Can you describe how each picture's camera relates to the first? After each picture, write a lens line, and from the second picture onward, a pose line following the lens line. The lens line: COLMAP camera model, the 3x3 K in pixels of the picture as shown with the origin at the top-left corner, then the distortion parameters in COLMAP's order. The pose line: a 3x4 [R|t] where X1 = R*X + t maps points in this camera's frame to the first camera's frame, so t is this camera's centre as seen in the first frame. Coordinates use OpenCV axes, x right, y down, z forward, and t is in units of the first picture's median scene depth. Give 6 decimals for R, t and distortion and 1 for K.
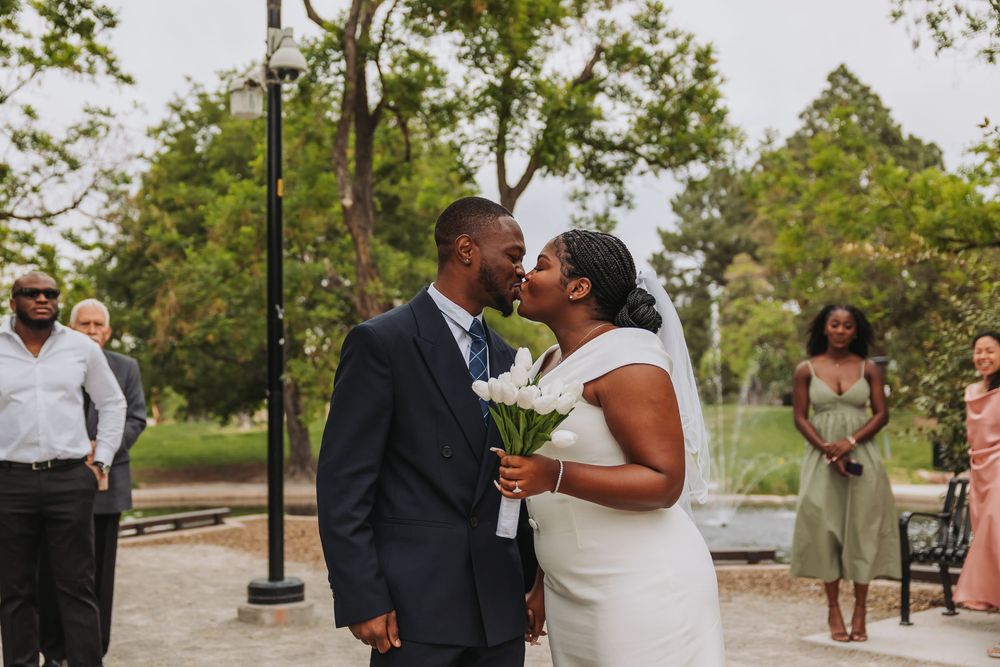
lens RADIAL K [[1127.6, 0, 453.9], [0, 1127.6, 301.8], [0, 0, 1]] dist [0.011039, -0.003498]
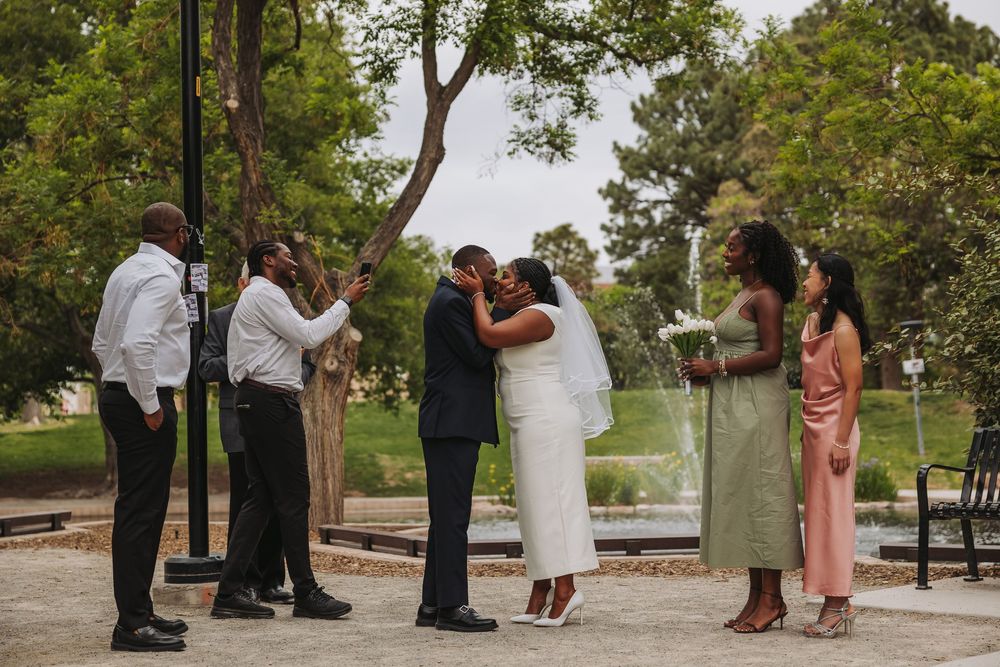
lens RADIAL K [[1654.1, 0, 500.0], [0, 1654.1, 333.5], [0, 0, 1]] dist [0.180404, 0.060886]
pose [[0.993352, -0.004432, 0.115027, -0.036996], [-0.001095, 0.998850, 0.047939, 0.010331], [-0.115107, -0.047747, 0.992205, -0.119827]]
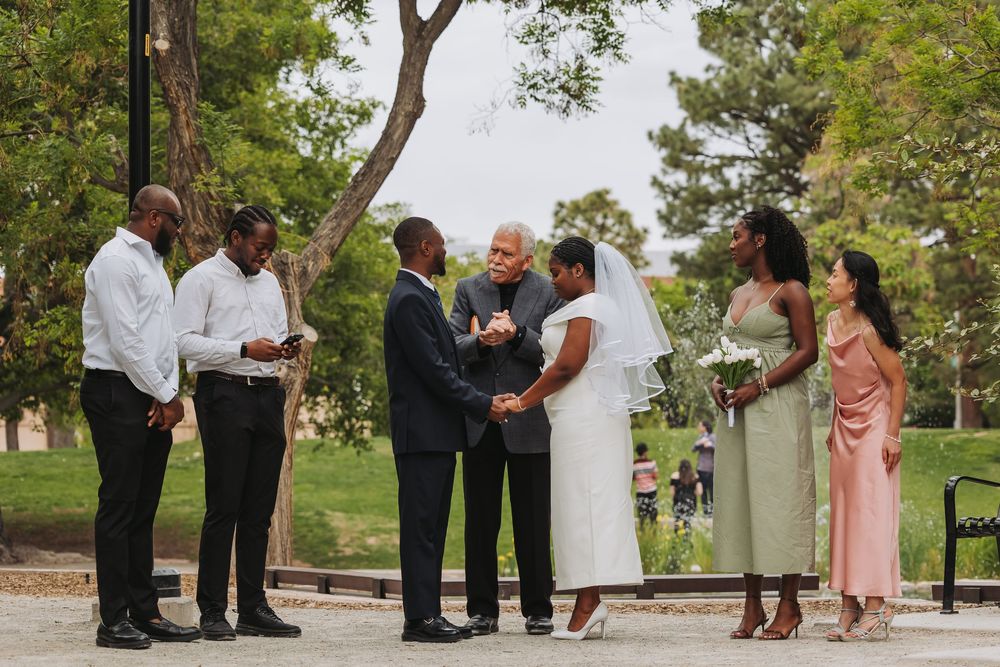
lens RADIAL K [[2622.1, 0, 500.0], [0, 2622.1, 333.5], [0, 0, 1]] dist [0.086591, -0.139993]
pose [[0.993953, 0.007615, 0.109545, -0.055129], [-0.012001, 0.999150, 0.039432, 0.008333], [-0.109152, -0.040508, 0.993199, -0.368904]]
